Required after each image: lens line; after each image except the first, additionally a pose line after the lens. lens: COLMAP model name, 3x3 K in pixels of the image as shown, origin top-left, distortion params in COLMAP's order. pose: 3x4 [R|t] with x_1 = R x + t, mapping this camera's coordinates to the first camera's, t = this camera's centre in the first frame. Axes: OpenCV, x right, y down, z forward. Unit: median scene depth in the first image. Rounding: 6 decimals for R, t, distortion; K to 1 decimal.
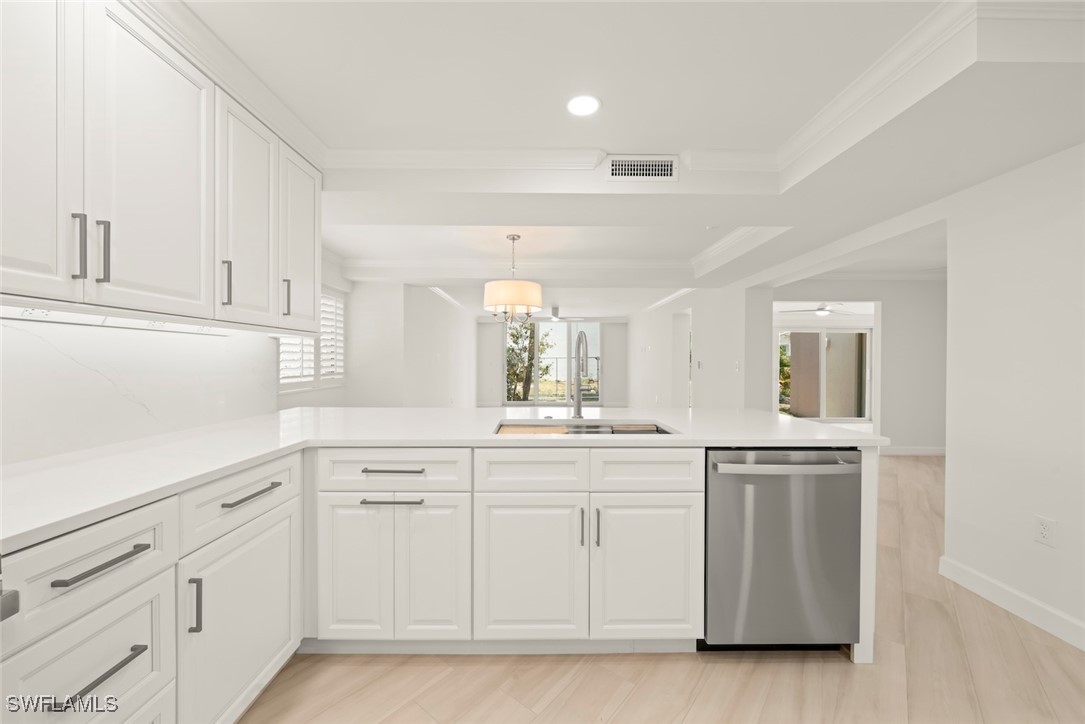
lens RADIAL K [[416.0, 0, 545.0], [0, 416.0, 364.0], [0, 0, 1]] dist [0.000063, 0.000158]
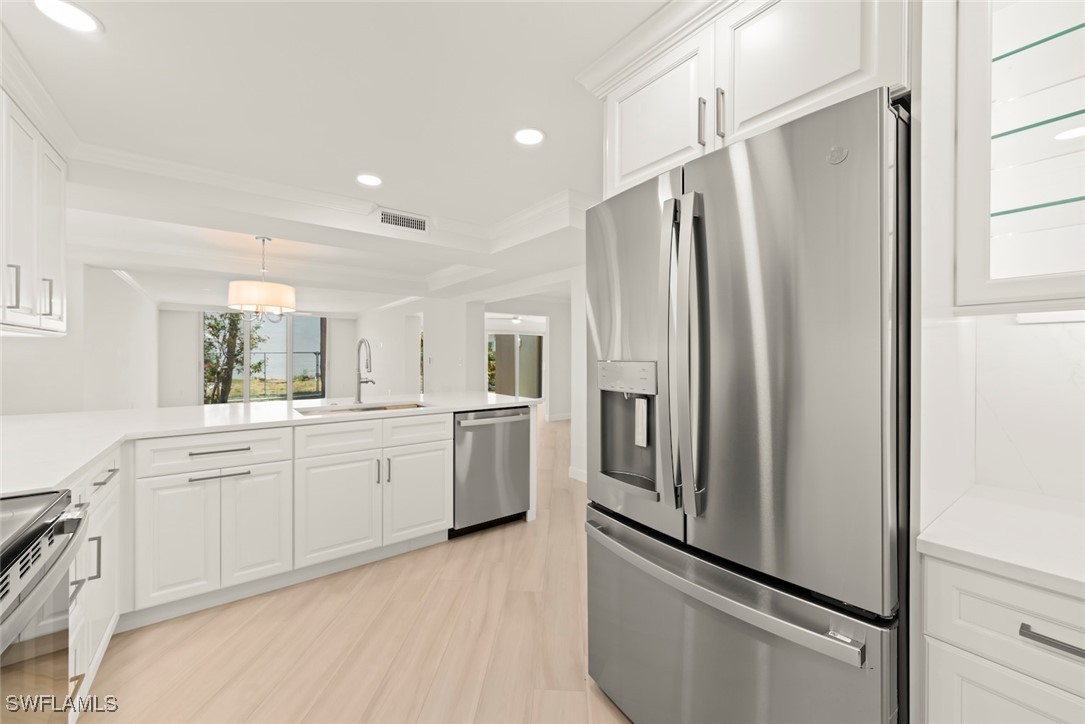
lens RADIAL K [[416.0, 0, 540.6], [0, 416.0, 357.9], [0, 0, 1]] dist [0.000063, 0.000158]
pose [[0.801044, -0.004315, 0.598590, -0.312978], [0.005010, 0.999987, 0.000503, -0.015038], [-0.598585, 0.002596, 0.801055, -0.514053]]
